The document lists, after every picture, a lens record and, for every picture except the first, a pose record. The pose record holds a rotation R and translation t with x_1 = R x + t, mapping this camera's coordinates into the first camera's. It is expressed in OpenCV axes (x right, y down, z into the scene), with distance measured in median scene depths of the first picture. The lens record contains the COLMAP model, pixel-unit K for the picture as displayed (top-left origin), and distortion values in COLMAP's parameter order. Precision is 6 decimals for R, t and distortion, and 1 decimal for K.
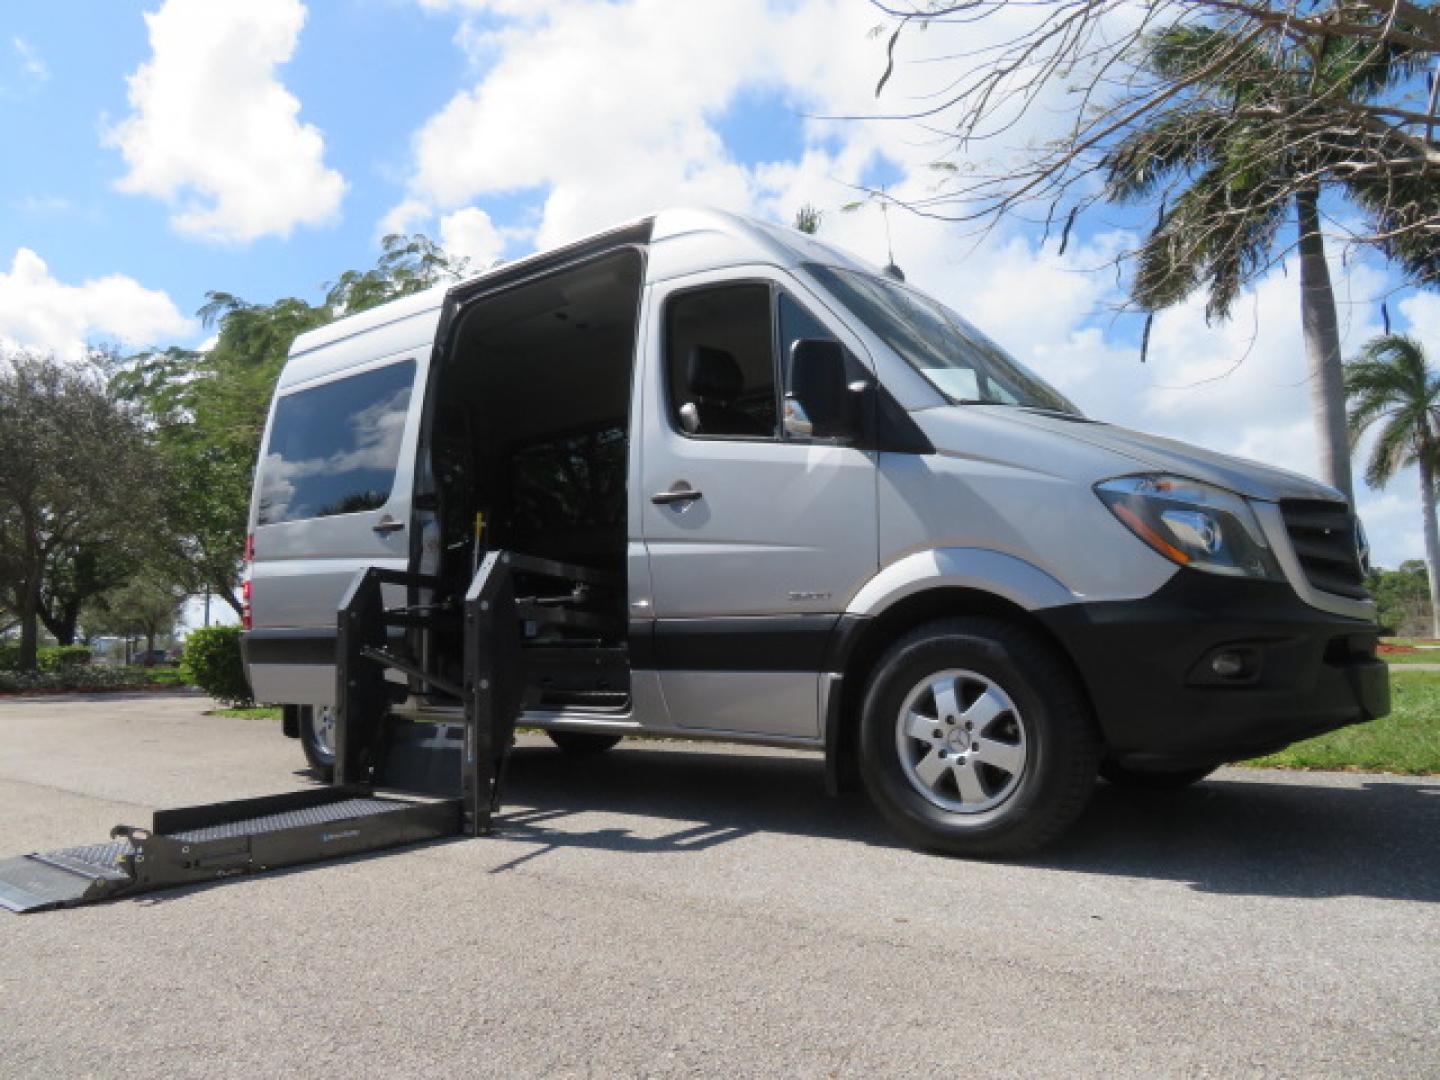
lens RADIAL K [[1031.6, 0, 723.7], [0, 1031.6, 525.6], [0, 0, 1]] dist [-0.021966, 0.015037]
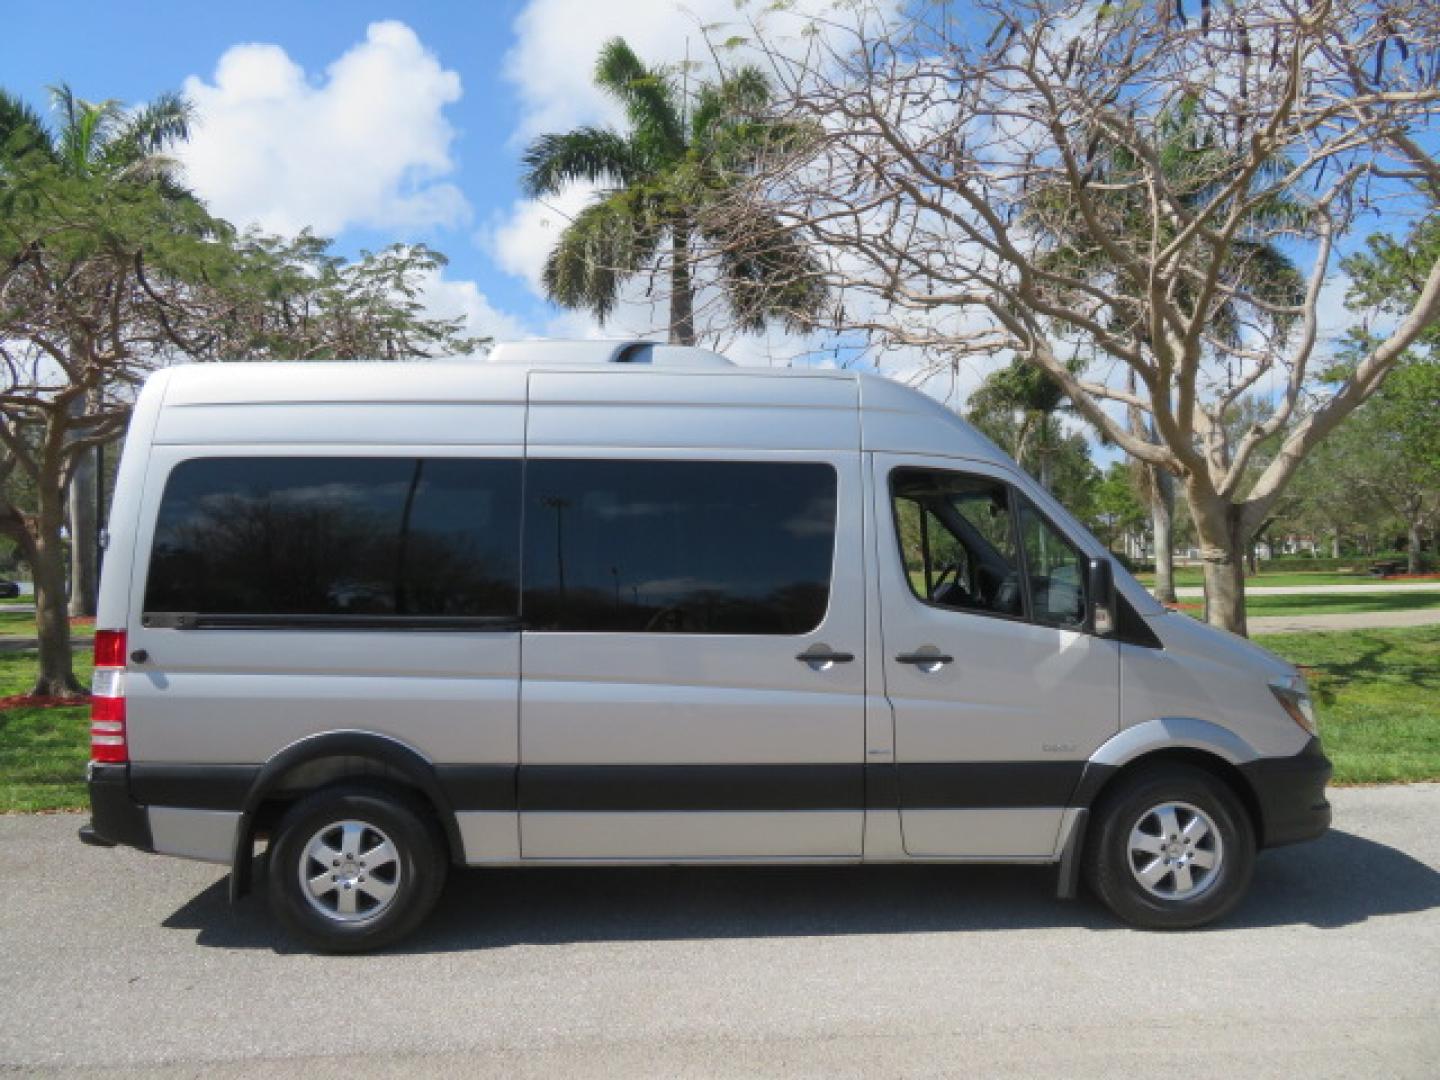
lens RADIAL K [[1031.6, 0, 721.9], [0, 1031.6, 531.1], [0, 0, 1]] dist [-0.021966, 0.015037]
pose [[0.735985, 0.031639, 0.676258, -1.135279], [-0.086916, 0.995057, 0.048038, -0.233939], [-0.671395, -0.094133, 0.735097, 0.370580]]
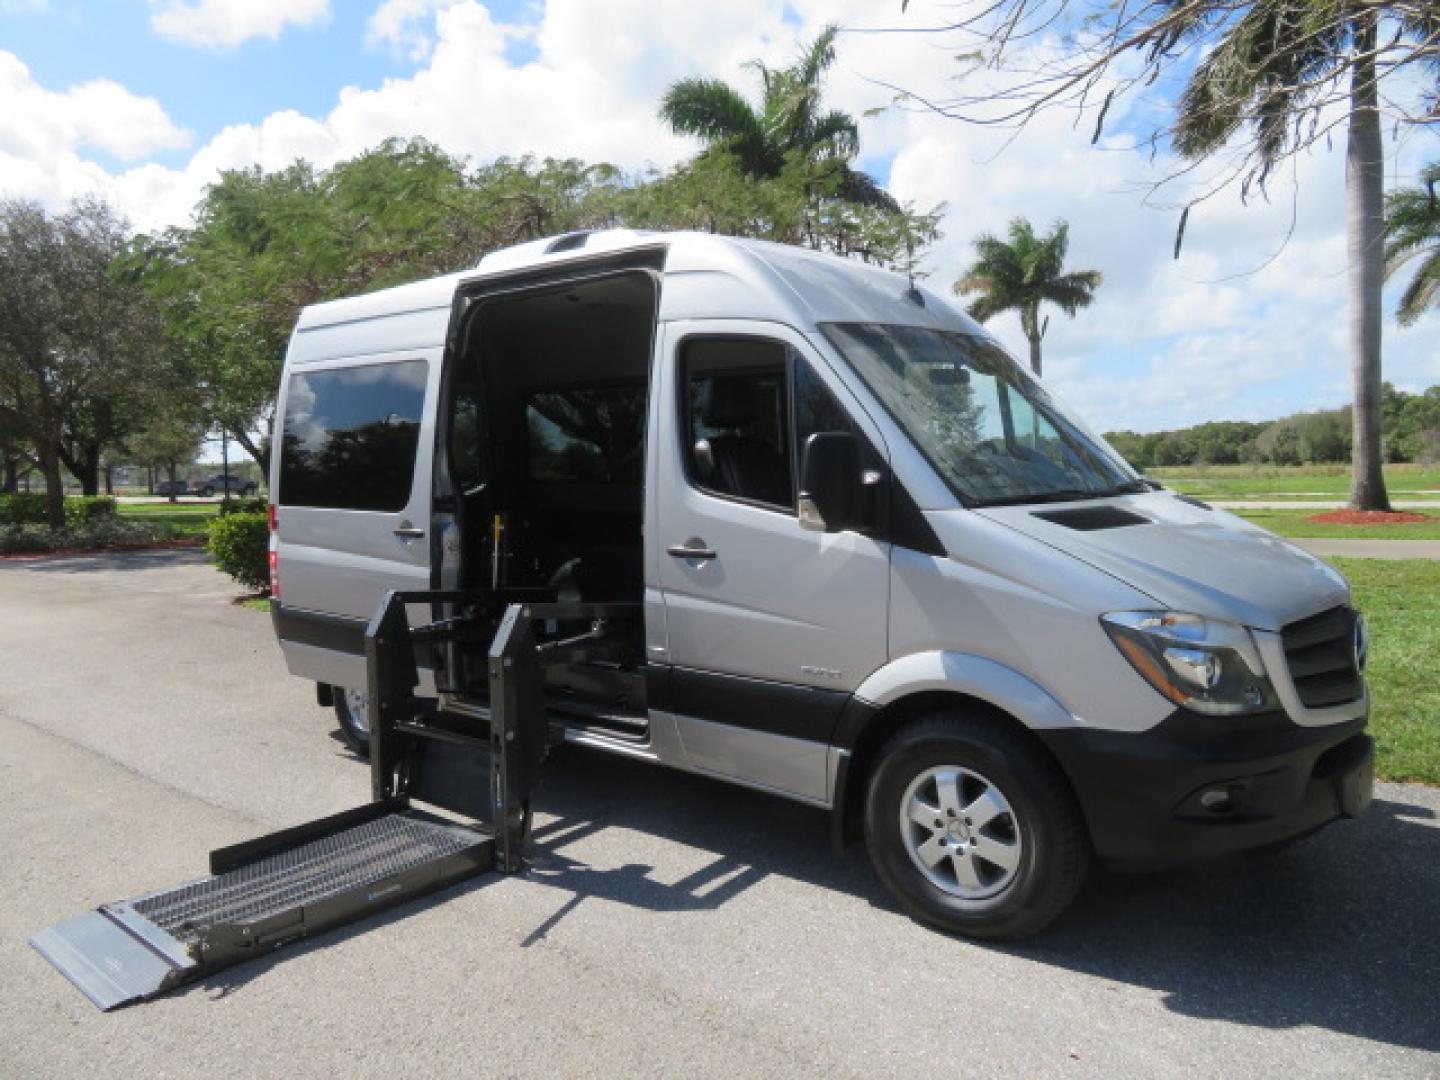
lens RADIAL K [[1031.6, 0, 725.1], [0, 1031.6, 525.6], [0, 0, 1]] dist [-0.021966, 0.015037]
pose [[0.999920, 0.001755, -0.012490, -0.000286], [0.000415, 0.985158, 0.171648, -0.261610], [0.012606, -0.171639, 0.985079, 0.002577]]
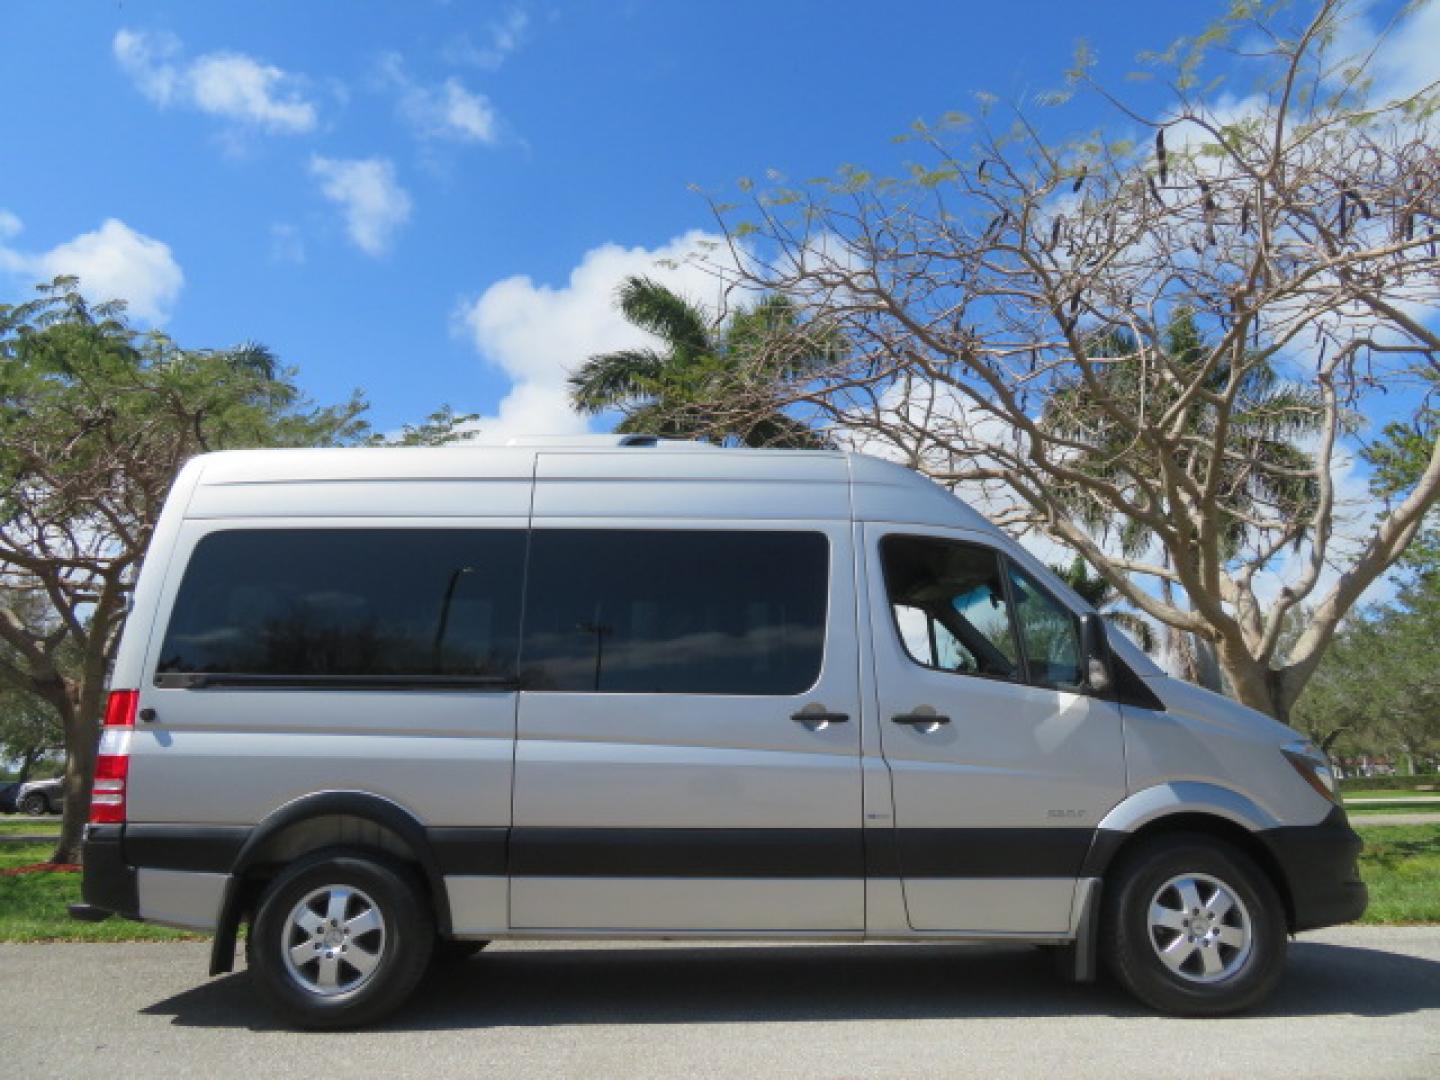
lens RADIAL K [[1031.6, 0, 722.6], [0, 1031.6, 527.4], [0, 0, 1]] dist [-0.021966, 0.015037]
pose [[0.764459, 0.170989, 0.621583, -1.095176], [-0.080994, 0.982018, -0.170529, -0.027515], [-0.639564, 0.080018, 0.764562, 0.291780]]
